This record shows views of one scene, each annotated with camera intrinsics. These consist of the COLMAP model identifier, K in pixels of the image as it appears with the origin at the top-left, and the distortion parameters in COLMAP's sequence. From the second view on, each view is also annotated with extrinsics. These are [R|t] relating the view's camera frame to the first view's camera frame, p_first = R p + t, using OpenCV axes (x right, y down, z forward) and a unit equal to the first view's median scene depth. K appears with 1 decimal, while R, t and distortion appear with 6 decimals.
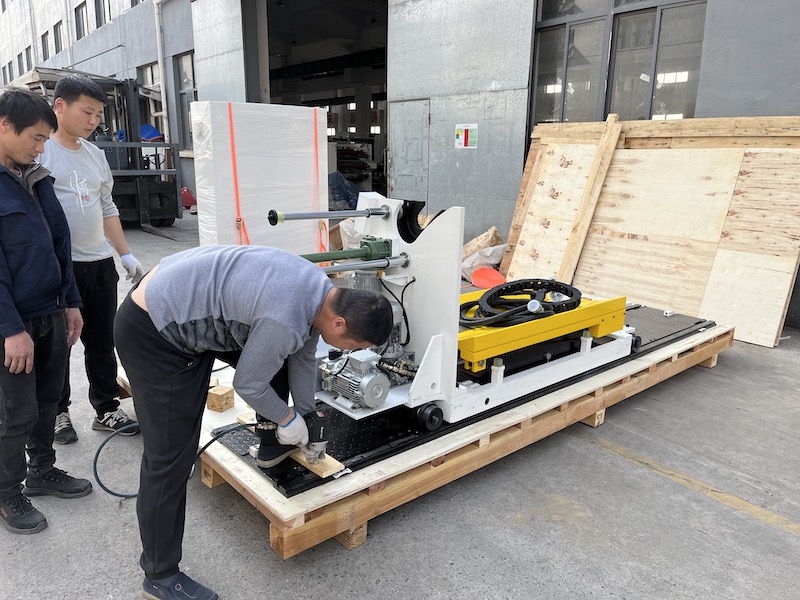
lens RADIAL K [[592.8, 0, 397.8], [0, 592.8, 296.8], [0, 0, 1]] dist [0.003099, -0.015725]
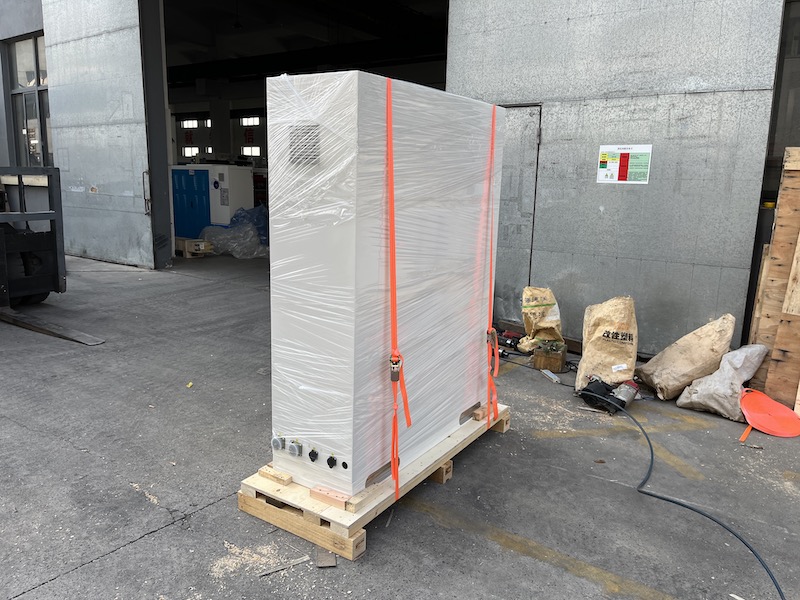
lens RADIAL K [[592.8, 0, 400.9], [0, 592.8, 301.8], [0, 0, 1]] dist [0.003099, -0.015725]
pose [[0.958248, -0.055057, 0.280588, -0.272624], [0.062702, 0.997864, -0.018336, -0.118619], [-0.278979, 0.035164, 0.959653, 0.430770]]
